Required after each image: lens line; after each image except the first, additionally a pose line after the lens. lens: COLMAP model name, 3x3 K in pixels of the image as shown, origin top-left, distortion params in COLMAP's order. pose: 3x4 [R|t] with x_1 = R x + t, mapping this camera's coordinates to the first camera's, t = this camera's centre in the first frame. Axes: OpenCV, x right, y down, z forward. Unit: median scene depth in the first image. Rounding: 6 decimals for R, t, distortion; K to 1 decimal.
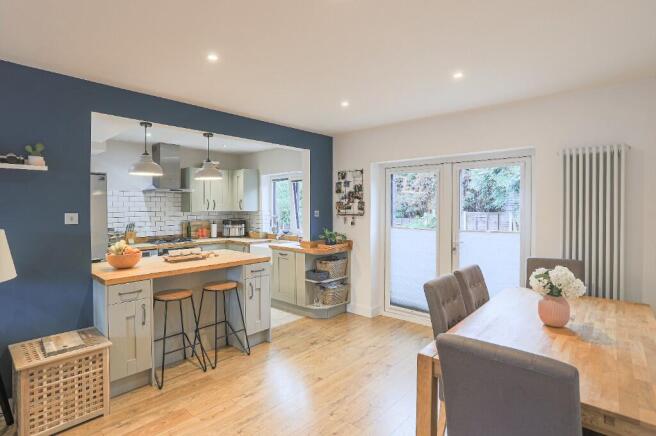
lens RADIAL K [[335.6, 0, 325.4], [0, 335.6, 207.1], [0, 0, 1]] dist [-0.046248, 0.018292]
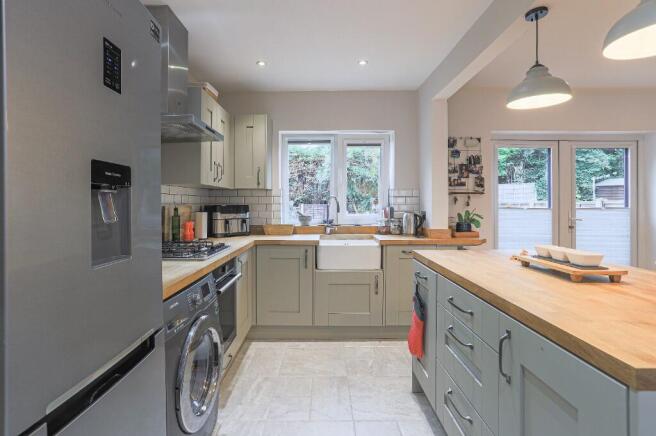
lens RADIAL K [[335.6, 0, 324.5], [0, 335.6, 199.9], [0, 0, 1]] dist [-0.046248, 0.018292]
pose [[0.744346, 0.010459, 0.667712, -0.681311], [-0.001384, 0.999899, -0.014119, 0.049667], [-0.667793, 0.009585, 0.744286, 0.636756]]
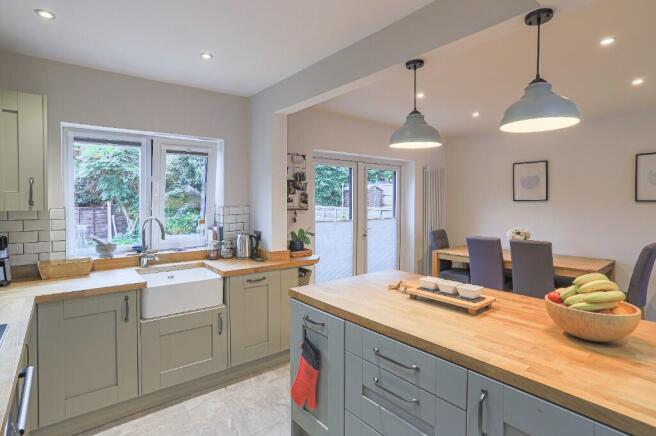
lens RADIAL K [[335.6, 0, 322.4], [0, 335.6, 205.6], [0, 0, 1]] dist [-0.046248, 0.018292]
pose [[0.169146, -0.013815, 0.985494, -0.682403], [0.001126, 0.999904, 0.013824, 0.003061], [-0.985590, -0.001228, 0.169145, 0.791979]]
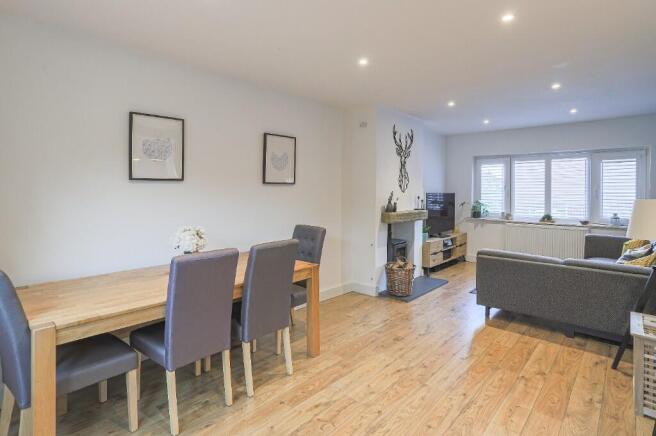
lens RADIAL K [[335.6, 0, 330.5], [0, 335.6, 195.3], [0, 0, 1]] dist [-0.046248, 0.018292]
pose [[-0.999997, -0.001690, -0.001671, 0.076530], [-0.001711, 0.999915, 0.012945, 0.020800], [0.001649, 0.012948, -0.999915, 0.940915]]
